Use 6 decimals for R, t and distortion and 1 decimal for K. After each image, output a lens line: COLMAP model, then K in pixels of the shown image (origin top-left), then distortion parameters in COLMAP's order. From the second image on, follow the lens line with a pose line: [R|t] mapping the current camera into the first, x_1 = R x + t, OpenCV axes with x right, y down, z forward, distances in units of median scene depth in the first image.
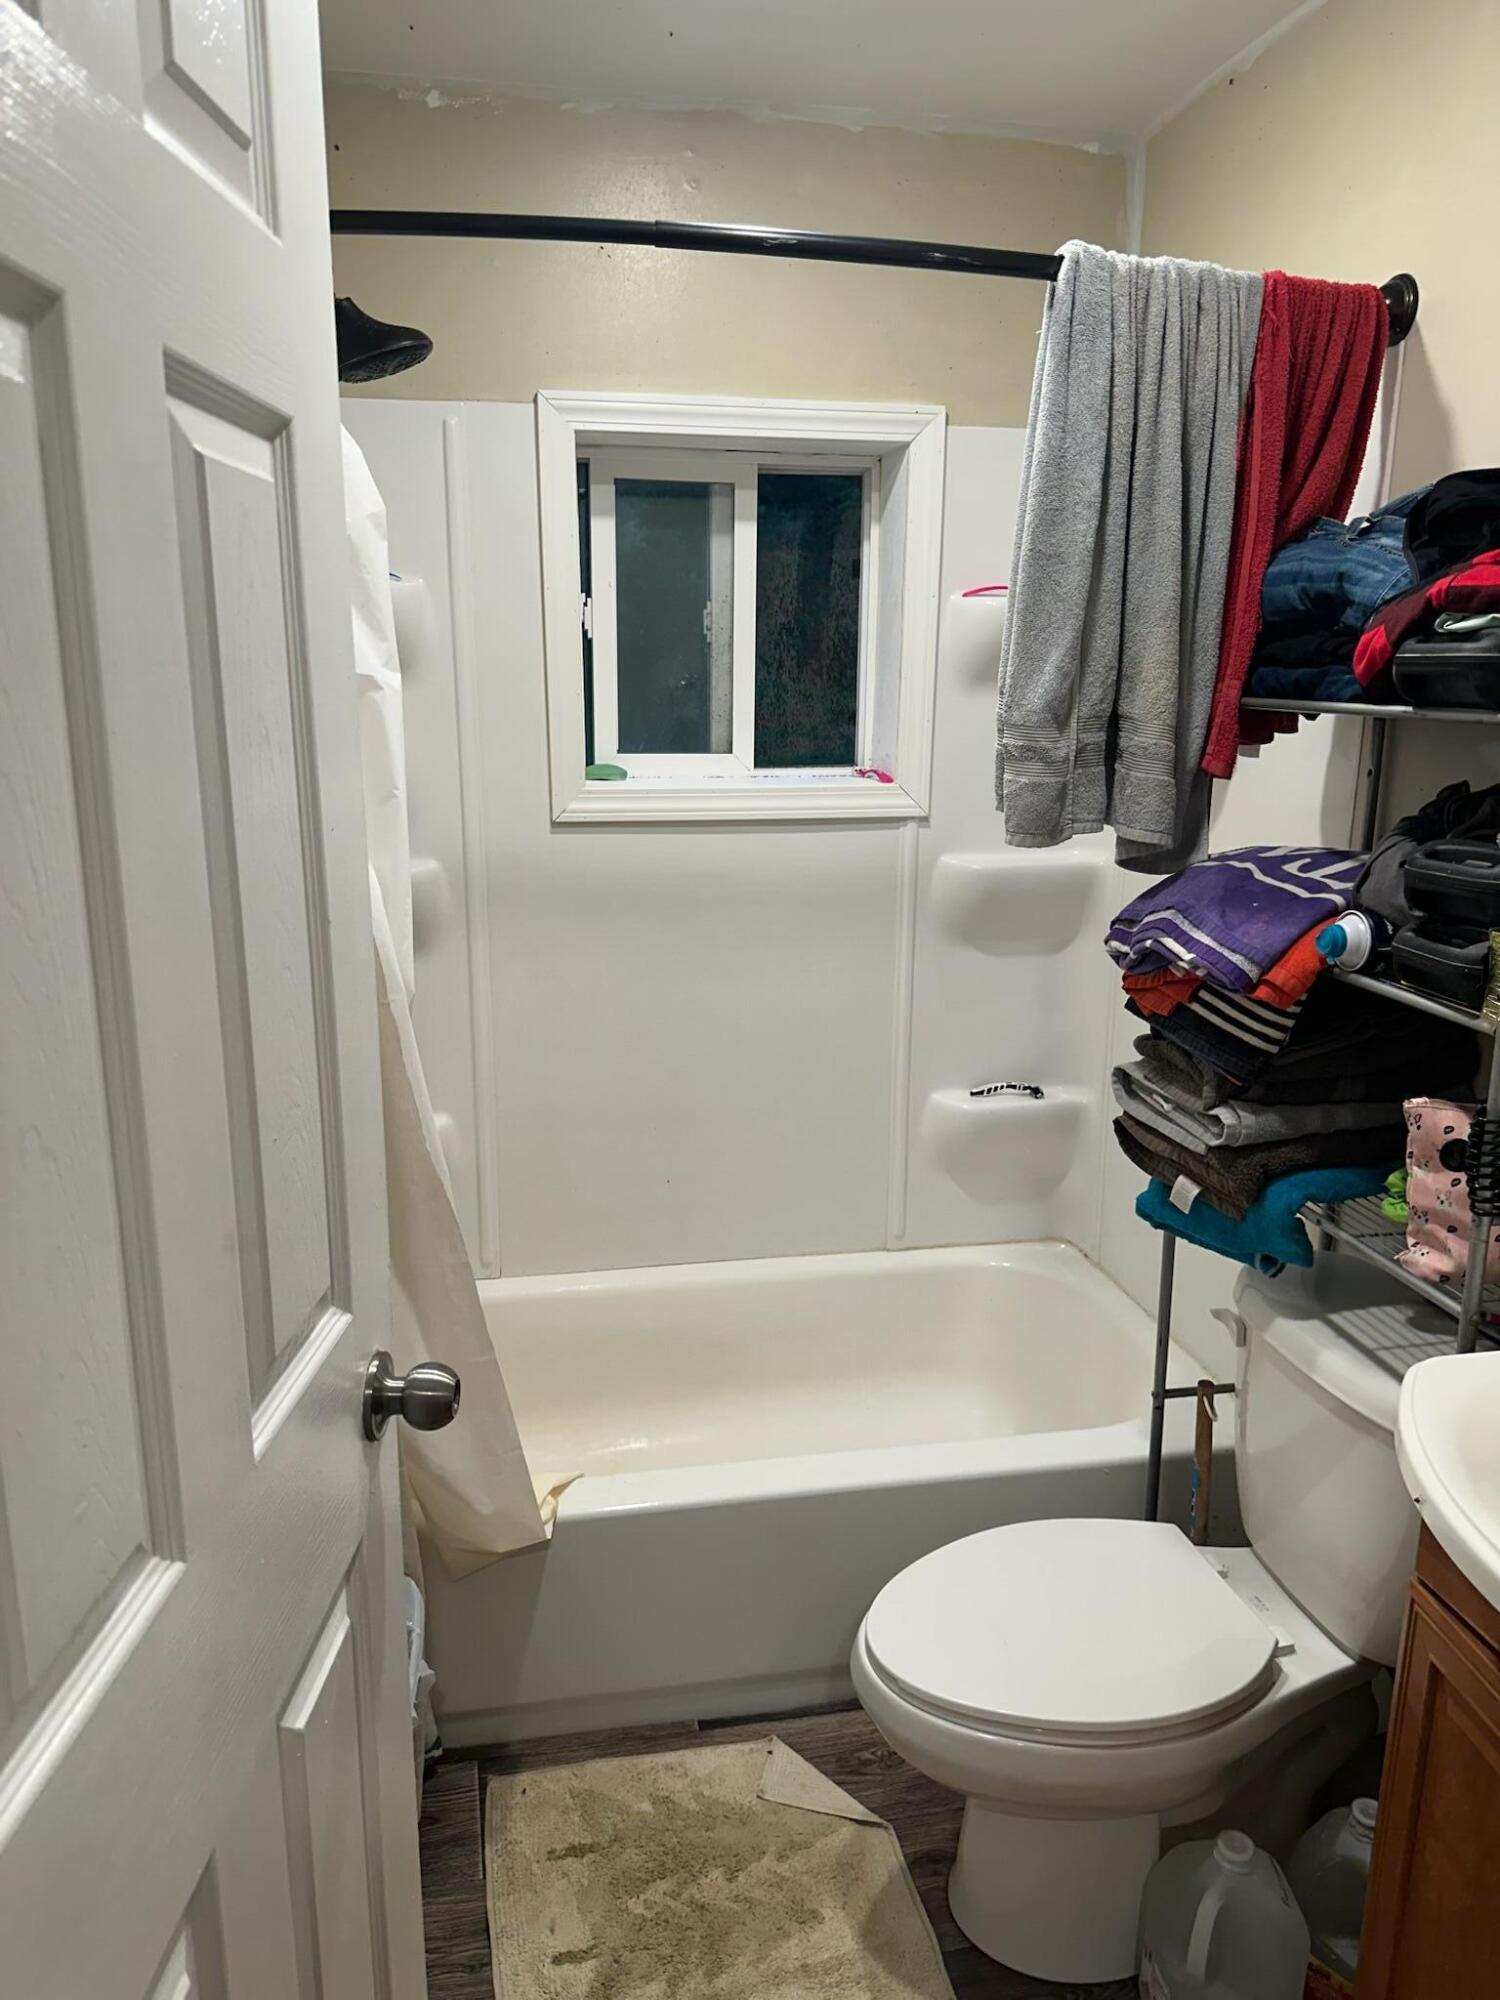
lens RADIAL K [[1409.5, 0, 747.4], [0, 1409.5, 1002.3], [0, 0, 1]] dist [0.010849, -0.003906]
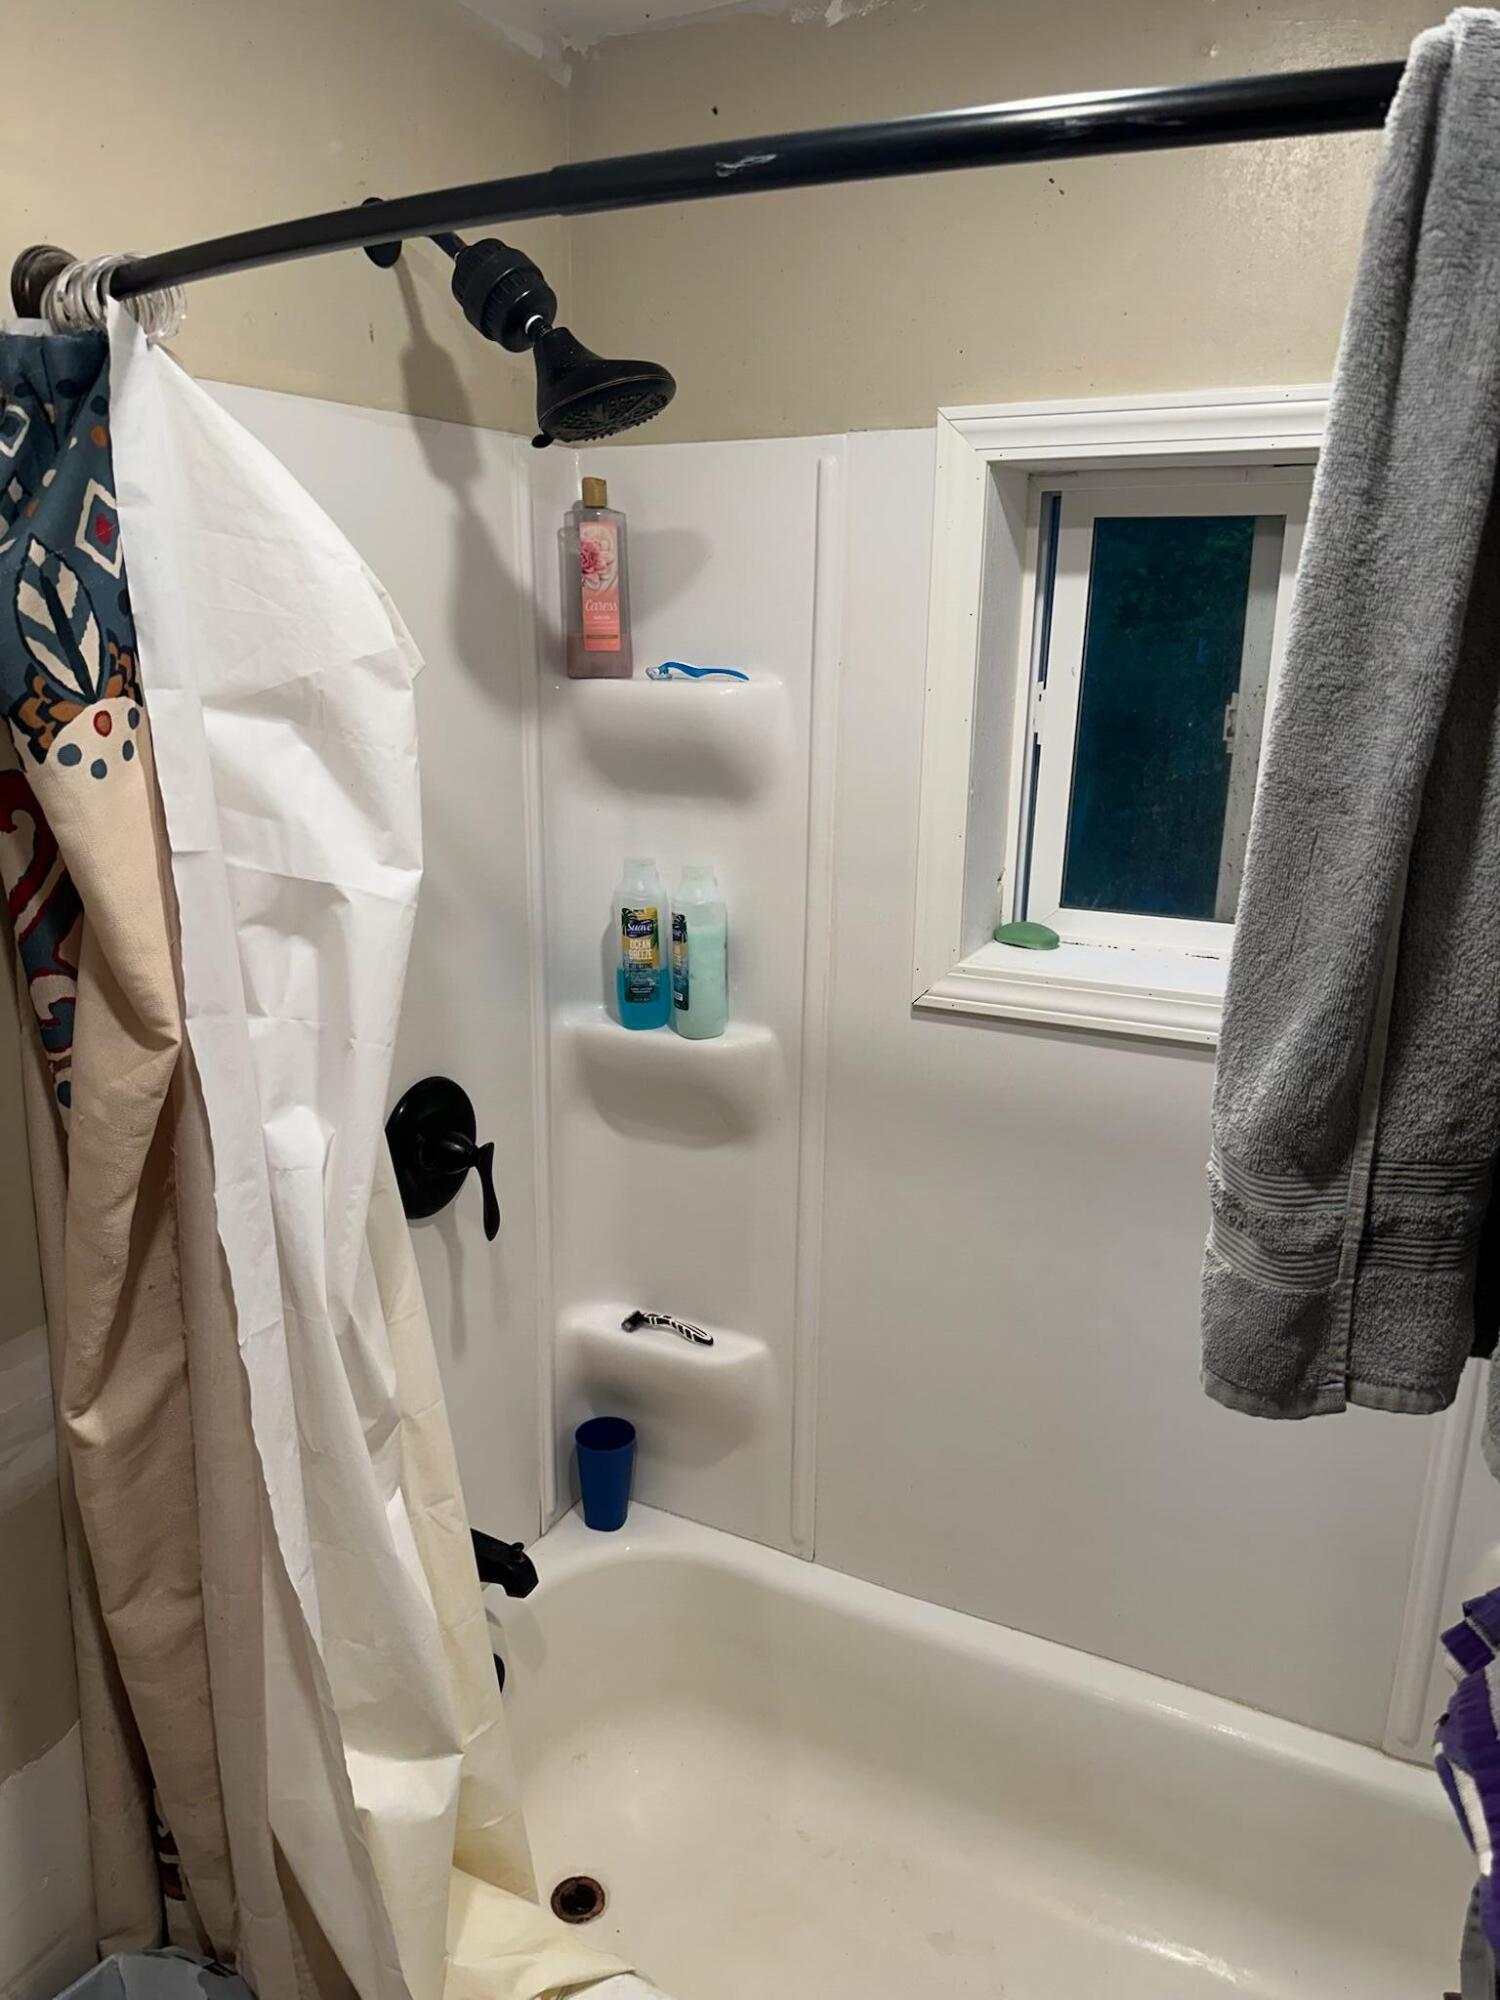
lens RADIAL K [[1409.5, 0, 749.4], [0, 1409.5, 996.4], [0, 0, 1]] dist [0.010849, -0.003906]
pose [[0.794246, 0.157747, -0.586762, 0.231306], [-0.145288, 0.987002, 0.068685, -0.178188], [0.589970, 0.030697, 0.806841, 0.383120]]
